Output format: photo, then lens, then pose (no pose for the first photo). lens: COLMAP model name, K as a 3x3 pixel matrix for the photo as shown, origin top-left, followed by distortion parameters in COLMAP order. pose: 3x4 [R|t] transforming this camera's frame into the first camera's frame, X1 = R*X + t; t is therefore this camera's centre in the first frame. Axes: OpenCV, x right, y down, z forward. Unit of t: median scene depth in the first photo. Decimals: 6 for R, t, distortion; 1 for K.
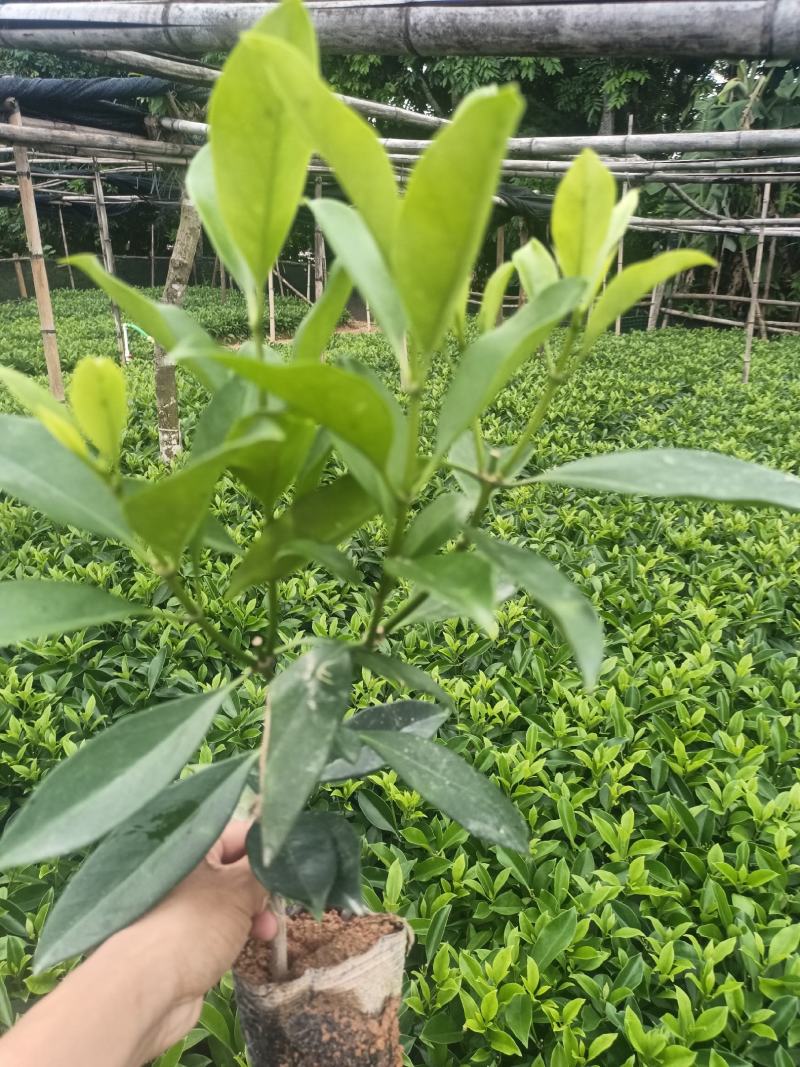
lens RADIAL K [[778.2, 0, 398.8], [0, 778.2, 549.1], [0, 0, 1]] dist [0.026886, -0.042042]
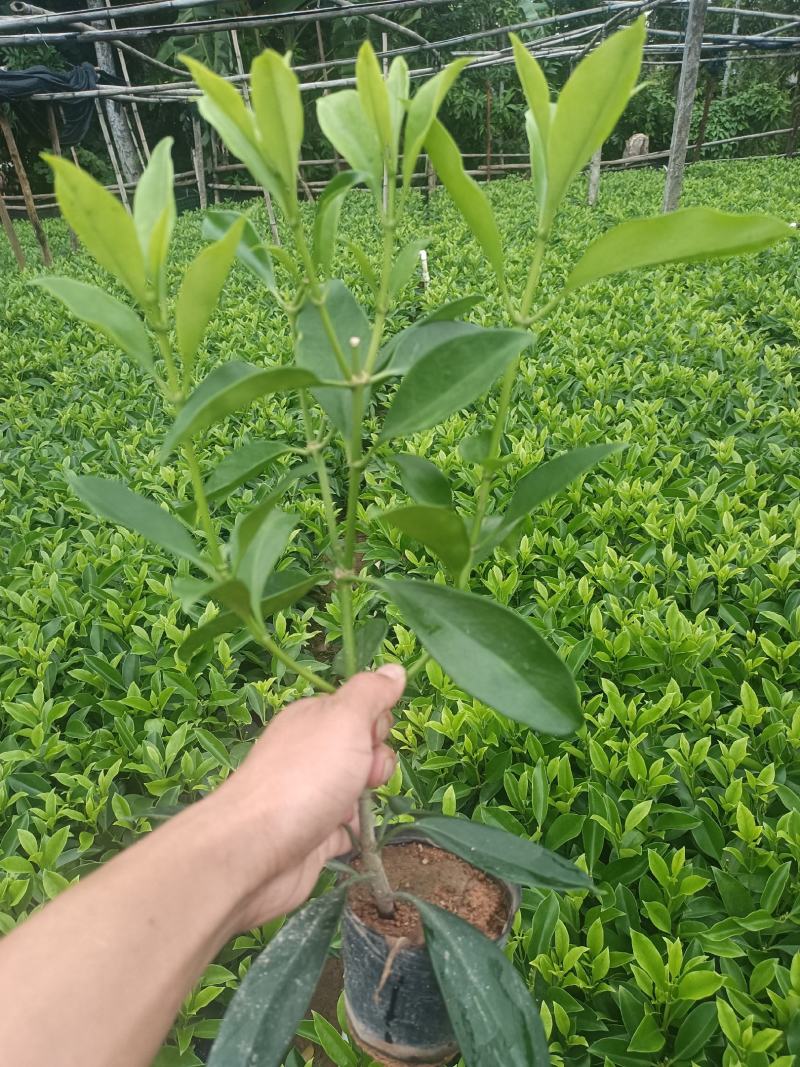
lens RADIAL K [[778.2, 0, 398.8], [0, 778.2, 549.1], [0, 0, 1]] dist [0.026886, -0.042042]
pose [[0.876939, -0.312038, 0.365526, 0.120938], [0.264197, 0.948326, 0.175719, 0.036166], [-0.401469, -0.057524, 0.914064, -0.027905]]
